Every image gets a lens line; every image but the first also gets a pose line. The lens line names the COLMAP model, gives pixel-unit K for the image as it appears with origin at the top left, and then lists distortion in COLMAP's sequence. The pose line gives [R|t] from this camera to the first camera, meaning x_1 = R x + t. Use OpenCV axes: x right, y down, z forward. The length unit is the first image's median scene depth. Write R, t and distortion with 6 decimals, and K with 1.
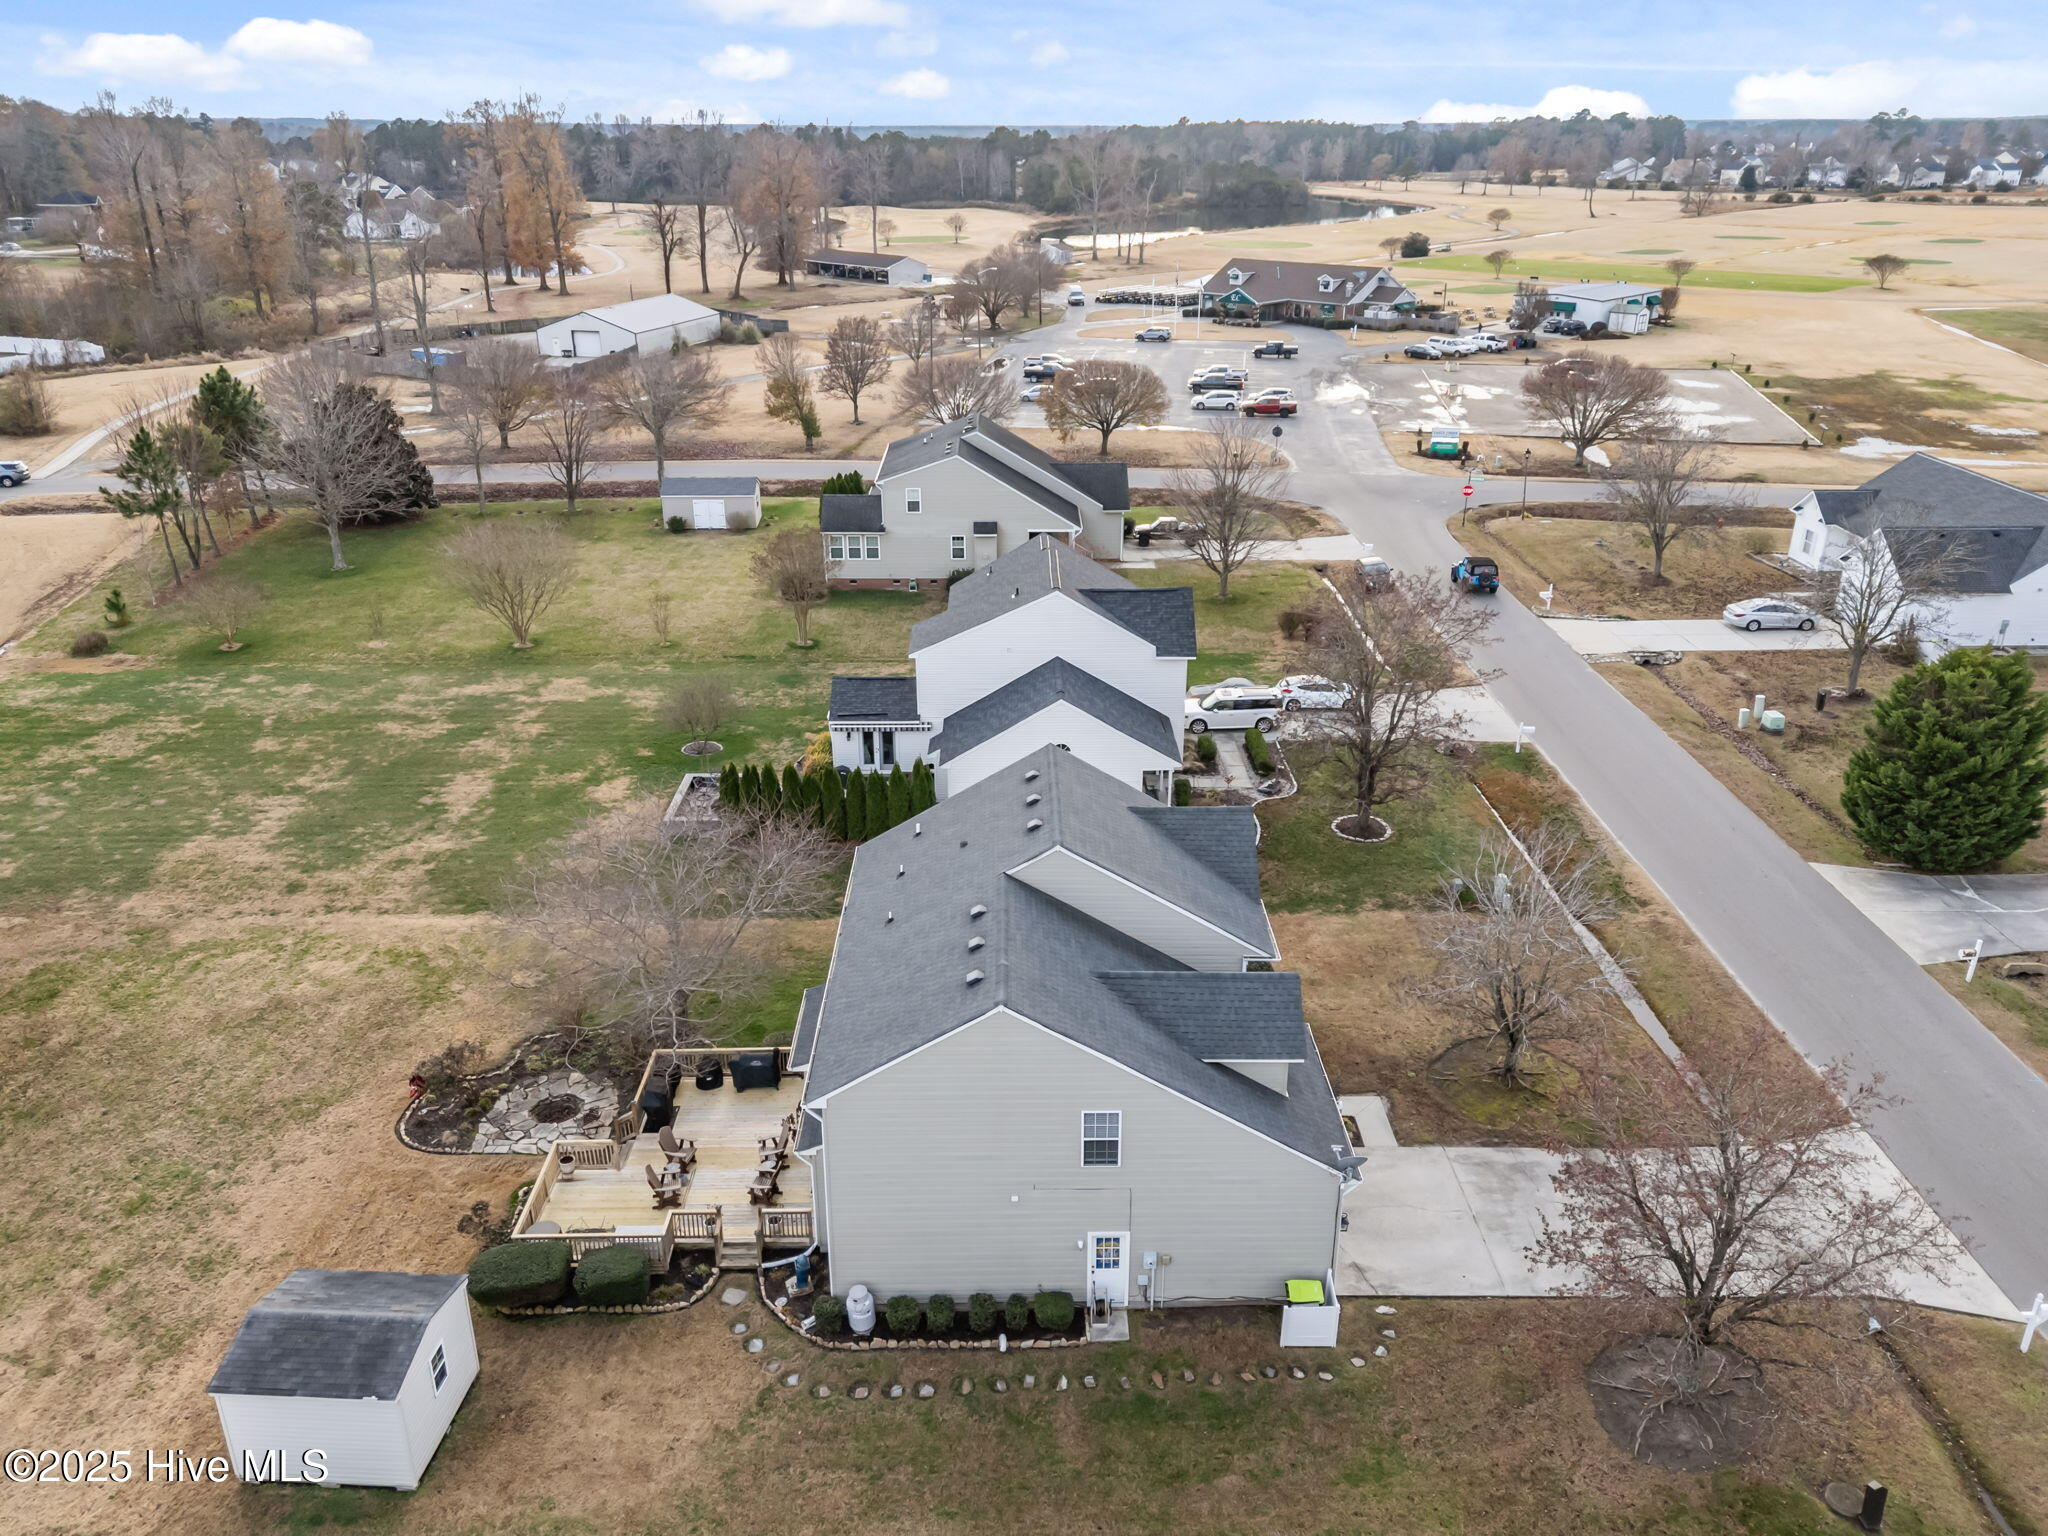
lens RADIAL K [[1520.6, 0, 1024.0], [0, 1520.6, 768.0], [0, 0, 1]] dist [0.048205, -0.002160]
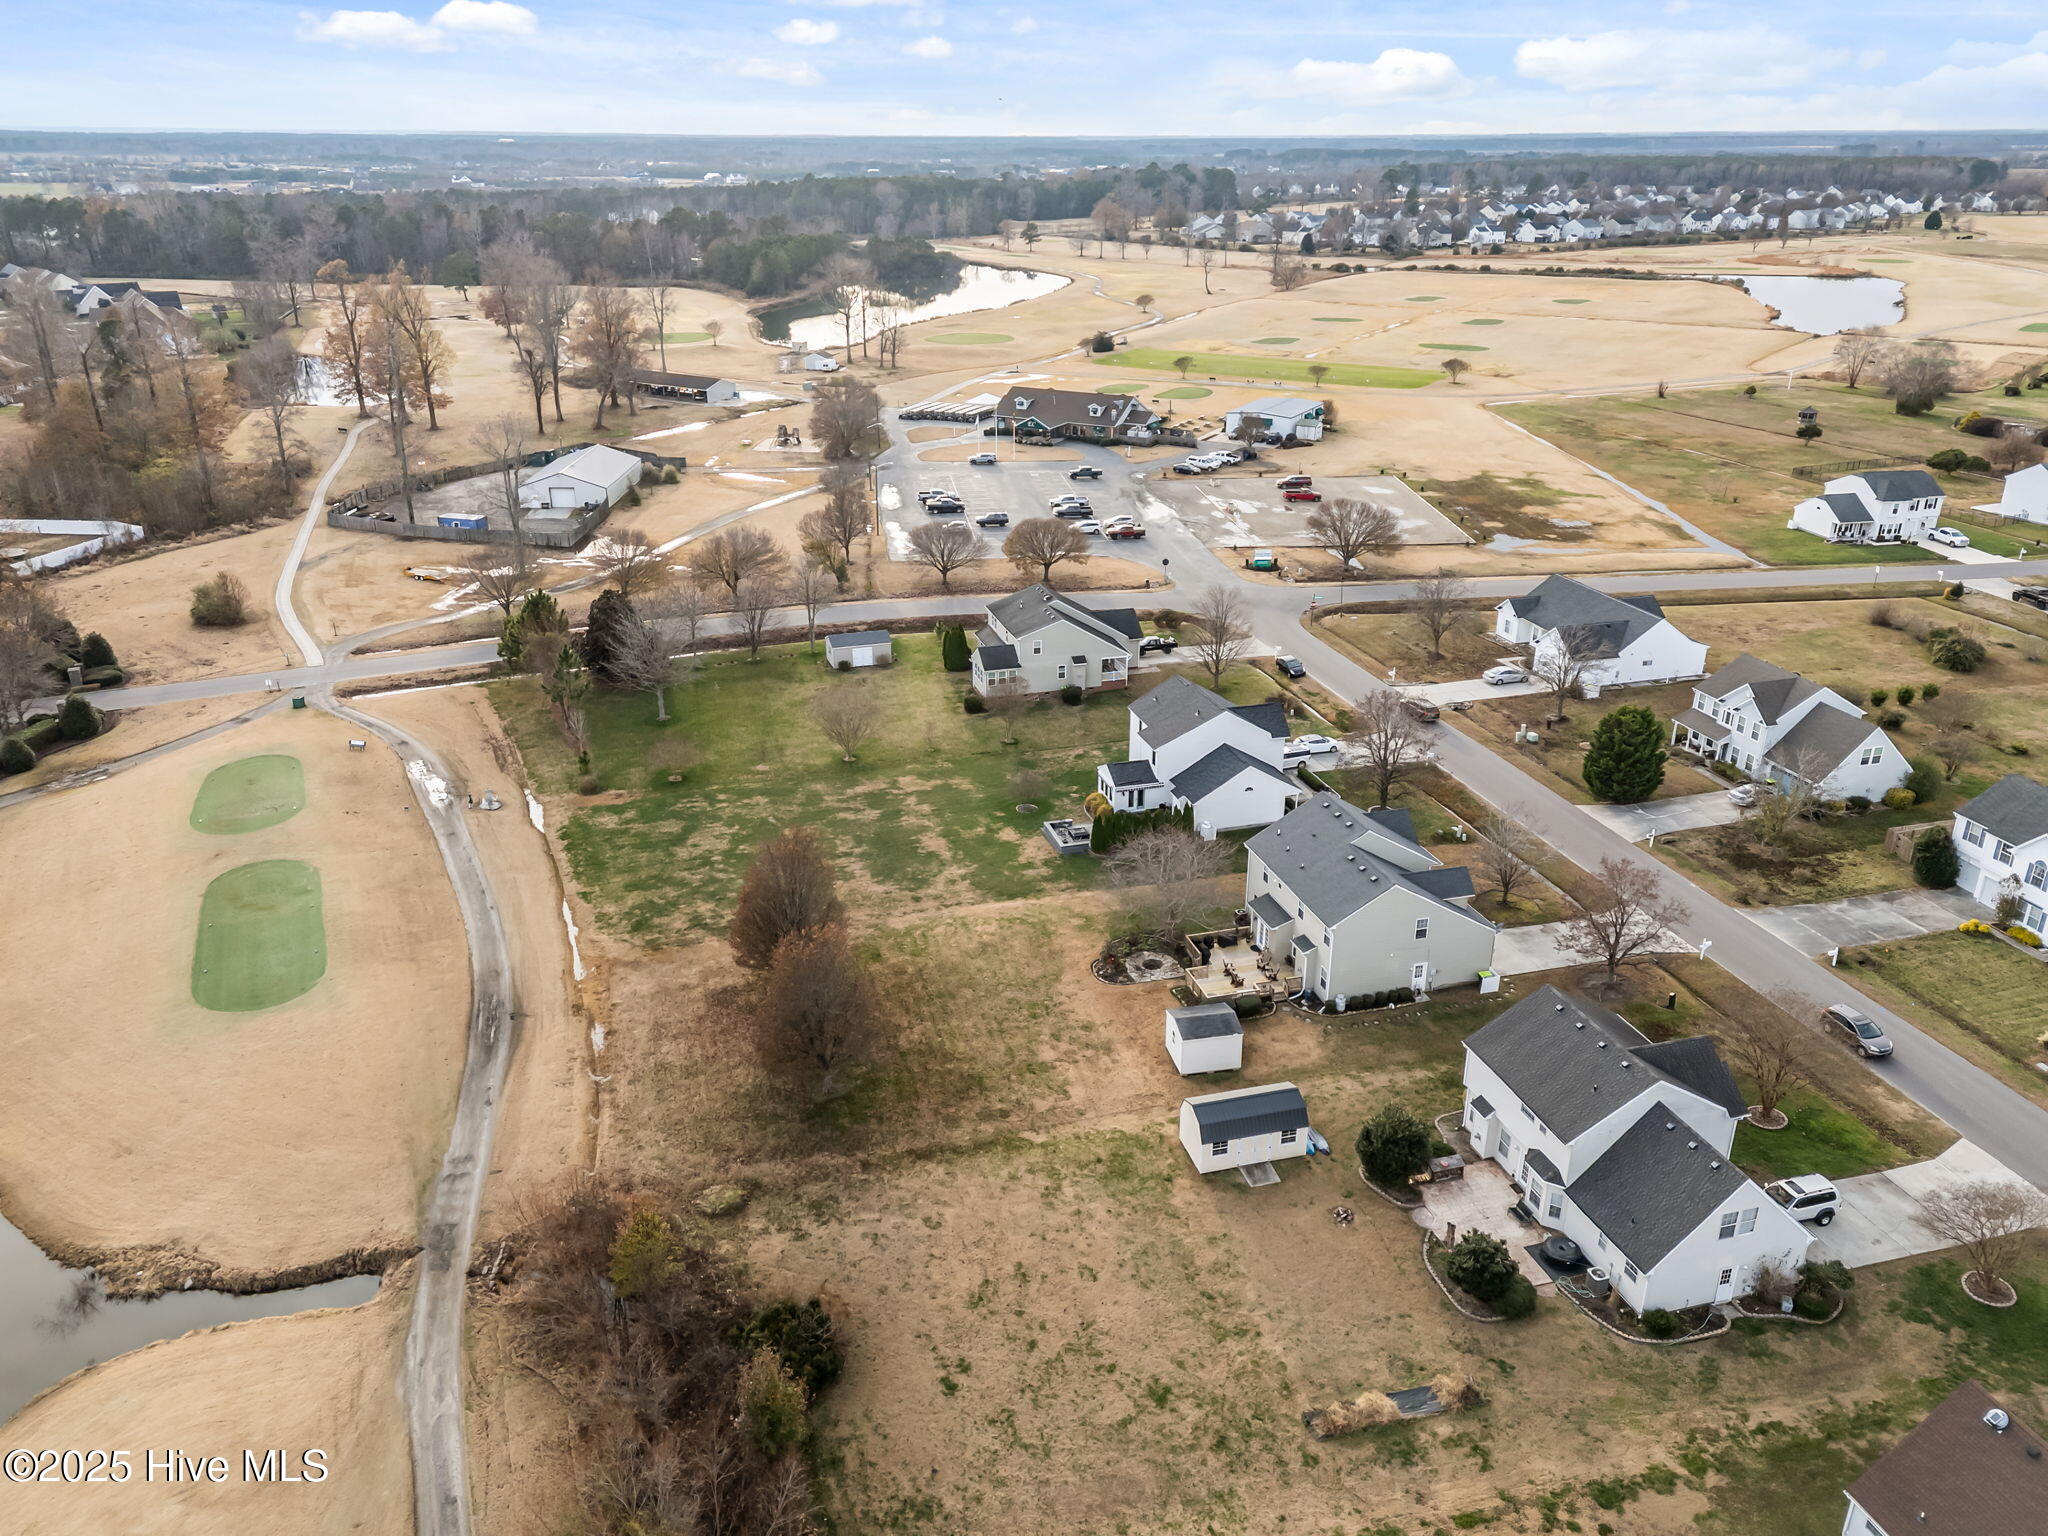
lens RADIAL K [[1467.2, 0, 1024.0], [0, 1467.2, 768.0], [0, 0, 1]] dist [0.096859, -0.001319]
pose [[0.966485, -0.103815, 0.234798, -0.479333], [0.104081, 0.994505, 0.011292, -0.062922], [-0.234680, 0.013524, 0.971979, -0.571799]]
